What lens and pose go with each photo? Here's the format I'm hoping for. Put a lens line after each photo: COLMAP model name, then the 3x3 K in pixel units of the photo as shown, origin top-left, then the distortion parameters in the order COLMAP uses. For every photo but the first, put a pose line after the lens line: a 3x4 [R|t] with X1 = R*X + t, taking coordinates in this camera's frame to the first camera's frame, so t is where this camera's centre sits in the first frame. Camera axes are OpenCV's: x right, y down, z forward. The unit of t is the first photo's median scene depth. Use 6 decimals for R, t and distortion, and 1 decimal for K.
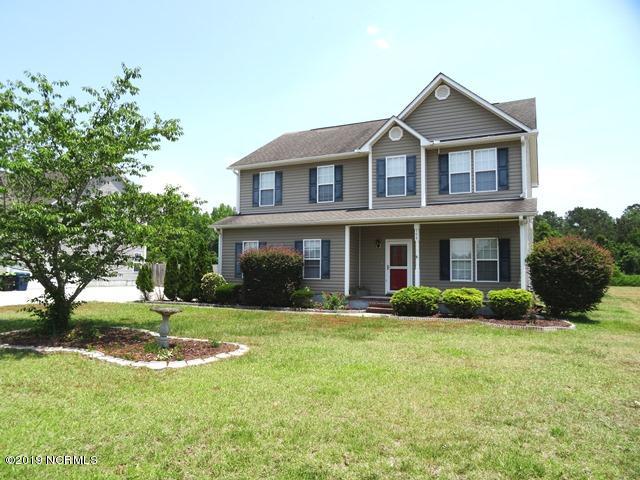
lens RADIAL K [[464.7, 0, 325.4], [0, 464.7, 240.1], [0, 0, 1]] dist [0.001746, 0.001174]
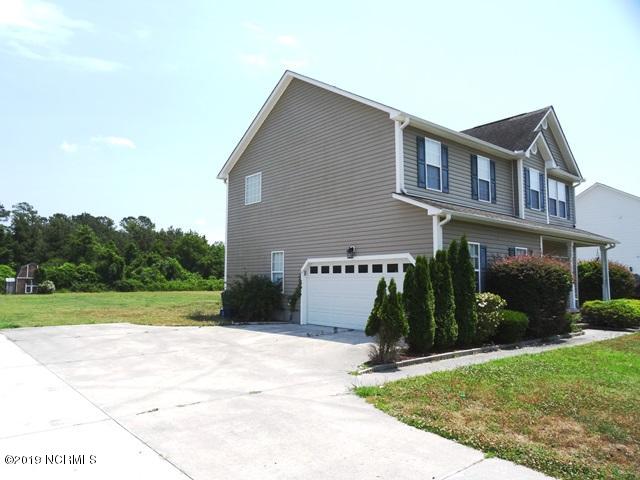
lens RADIAL K [[449.9, 0, 320.0], [0, 449.9, 240.0], [0, 0, 1]] dist [0.000232, 0.000278]
pose [[0.411977, 0.075576, 0.908055, -0.897909], [-0.064110, 0.996489, -0.053850, 0.050418], [-0.908936, -0.036031, 0.415375, 1.011122]]
